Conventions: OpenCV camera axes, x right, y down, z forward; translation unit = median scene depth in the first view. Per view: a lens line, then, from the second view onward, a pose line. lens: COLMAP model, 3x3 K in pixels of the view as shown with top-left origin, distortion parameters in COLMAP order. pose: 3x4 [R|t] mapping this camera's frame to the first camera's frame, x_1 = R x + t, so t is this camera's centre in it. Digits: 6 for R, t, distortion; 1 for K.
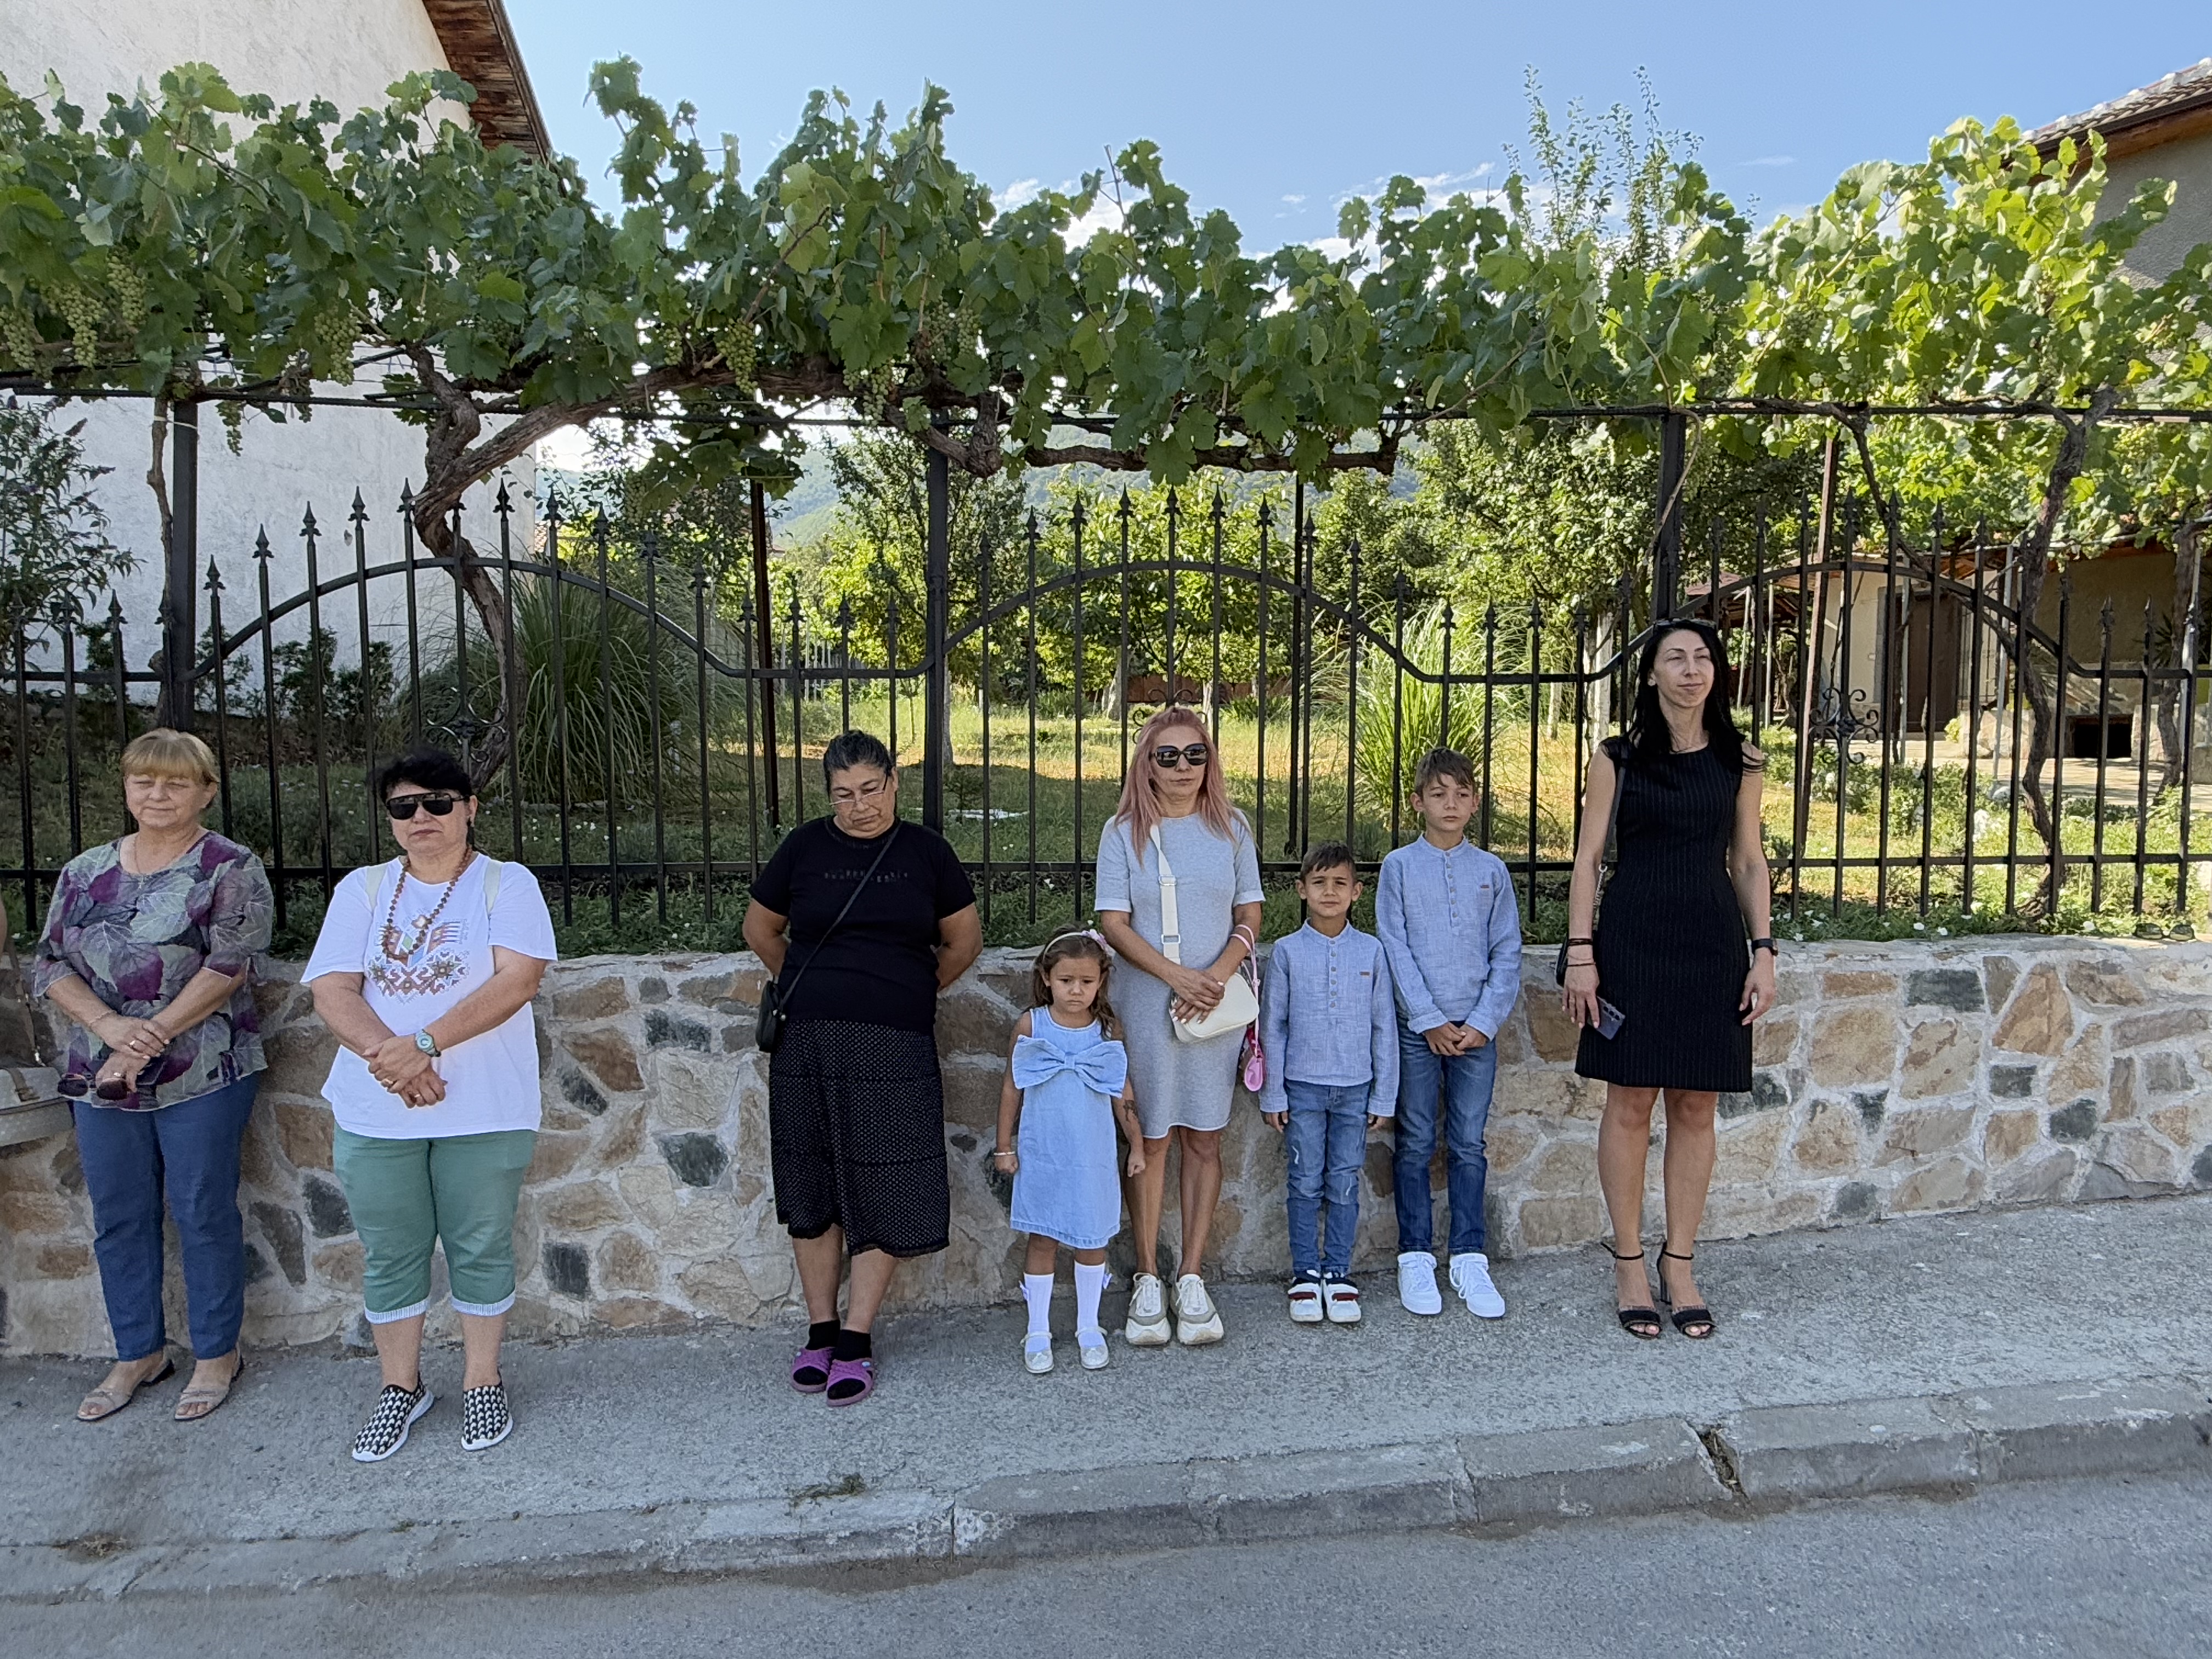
lens RADIAL K [[1349.8, 0, 1012.2], [0, 1349.8, 816.4], [0, 0, 1]] dist [-0.008701, -0.002522]
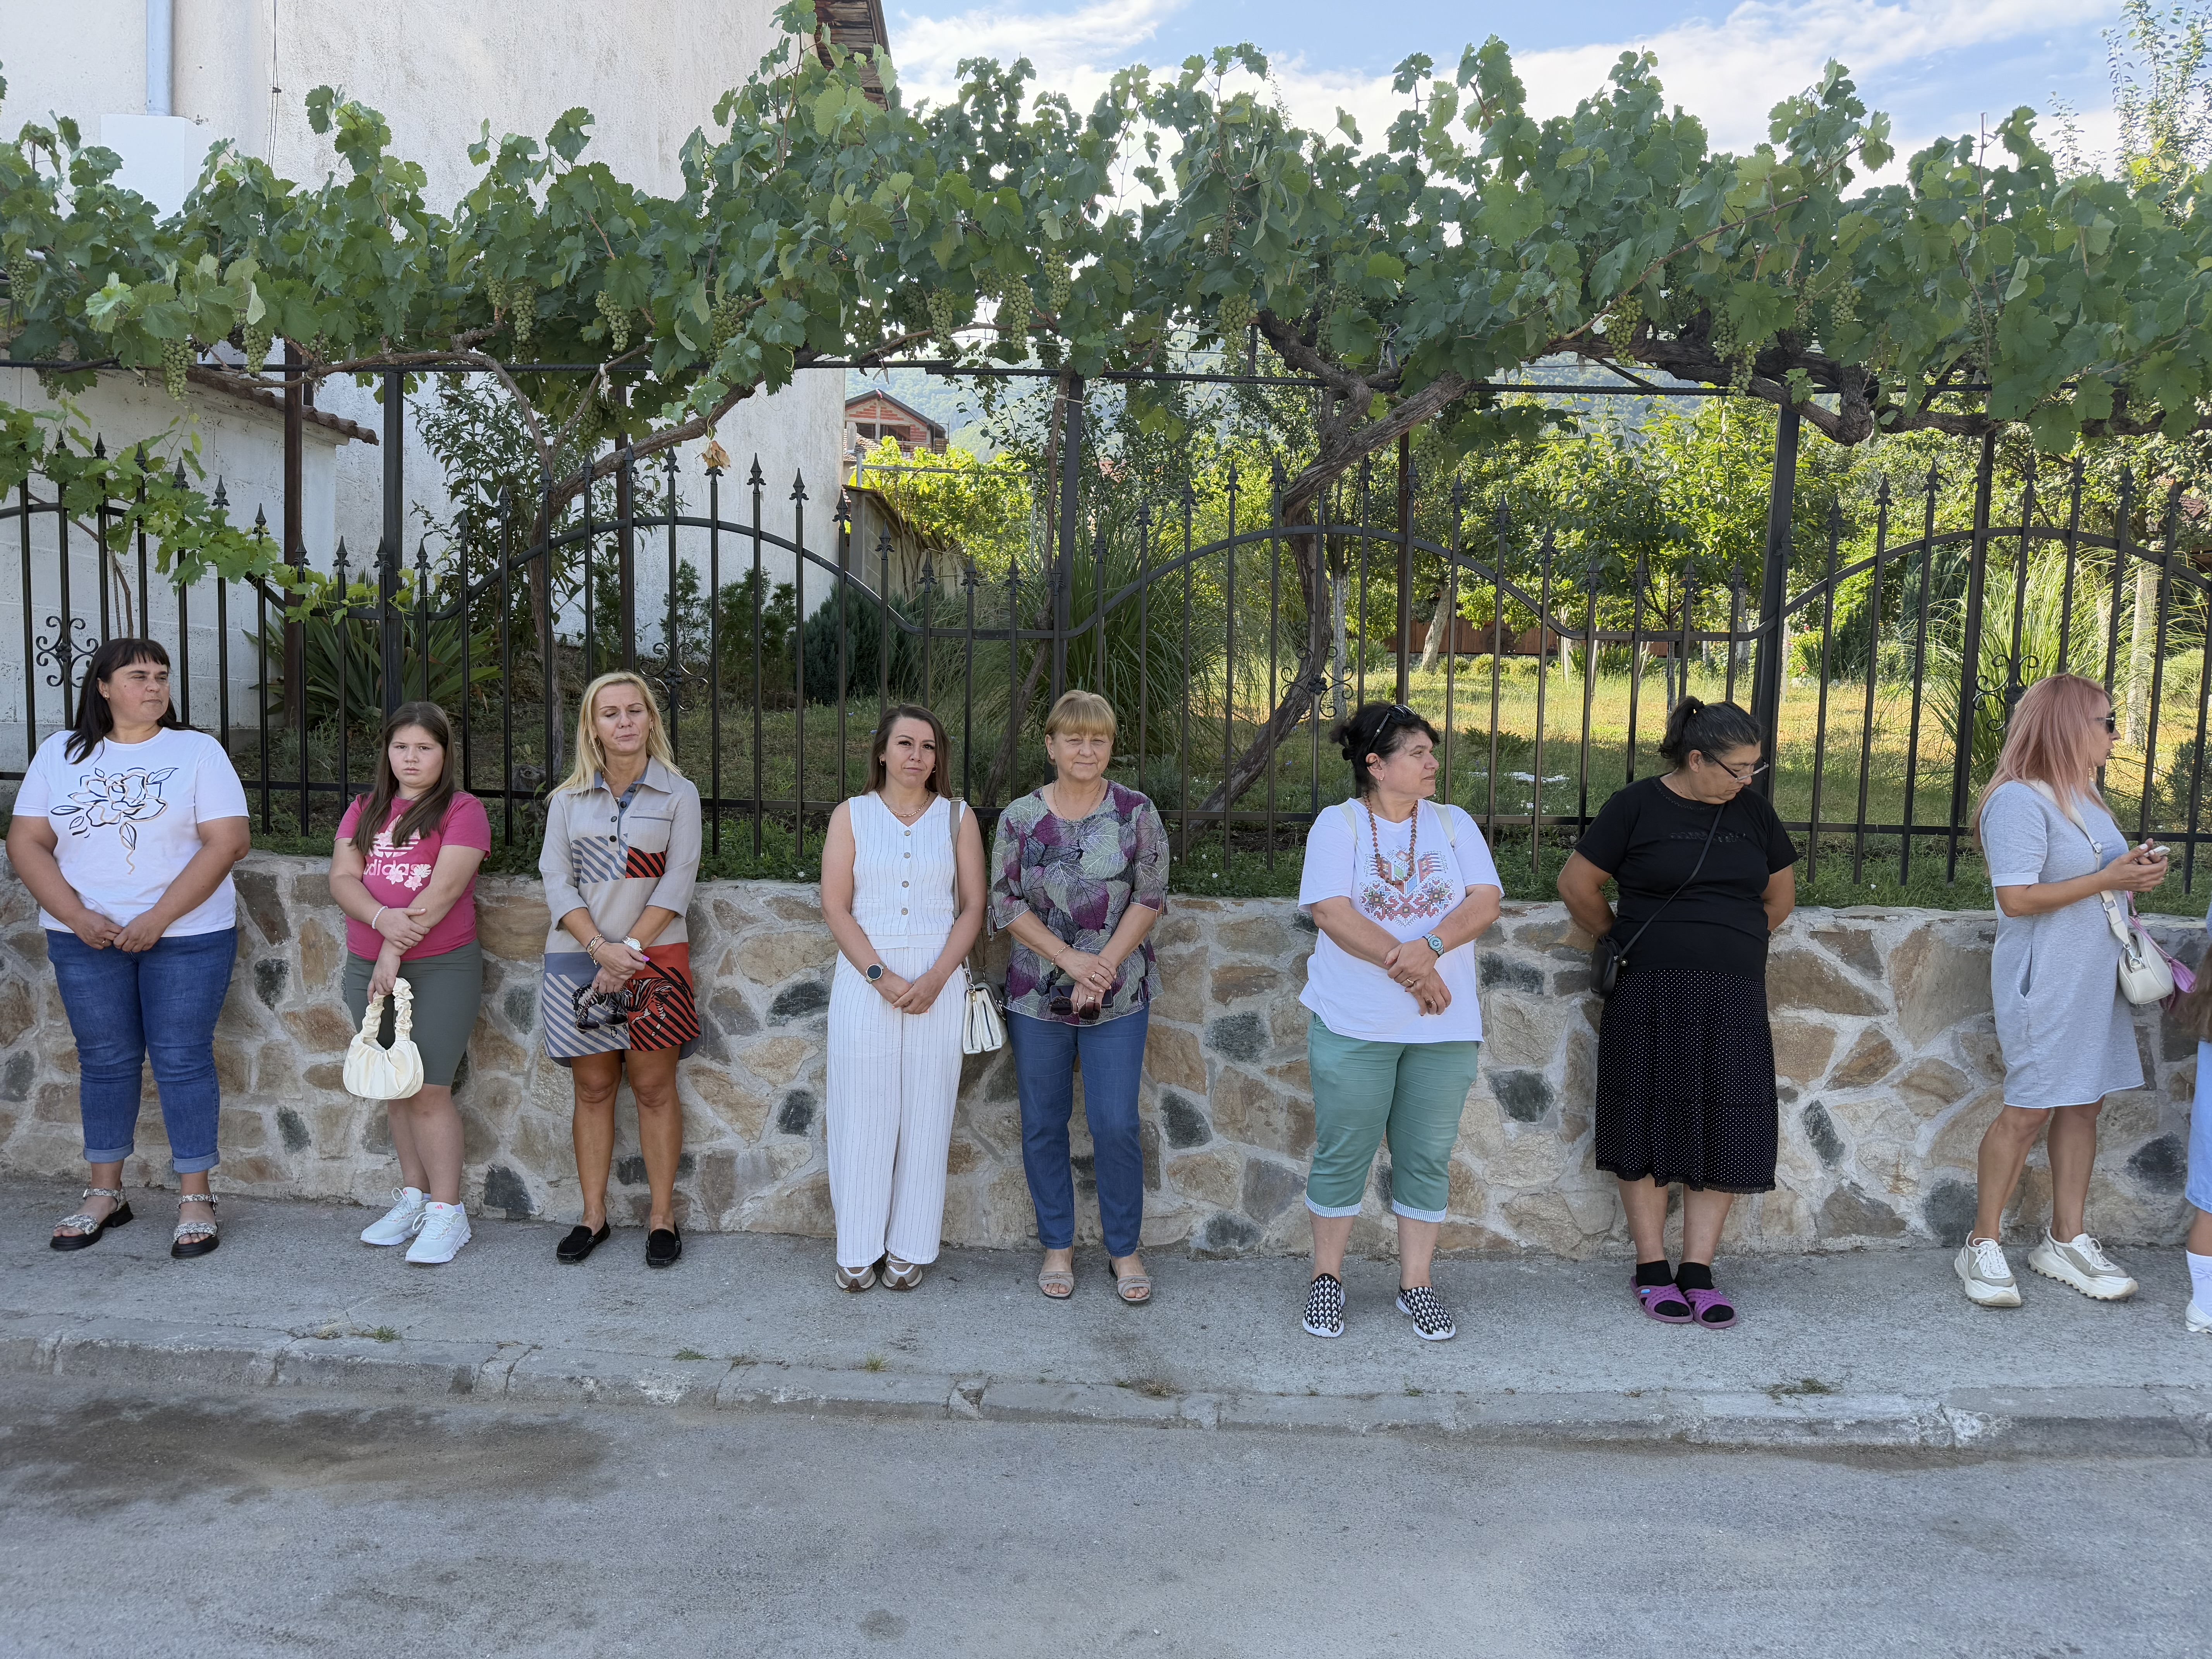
lens RADIAL K [[1559.9, 0, 1113.1], [0, 1559.9, 833.5], [0, 0, 1]] dist [0.018601, -0.021455]
pose [[0.994891, 0.039655, -0.092846, -0.458161], [-0.036310, 0.998639, 0.037436, 0.017923], [0.094204, -0.033873, 0.994976, -0.234092]]
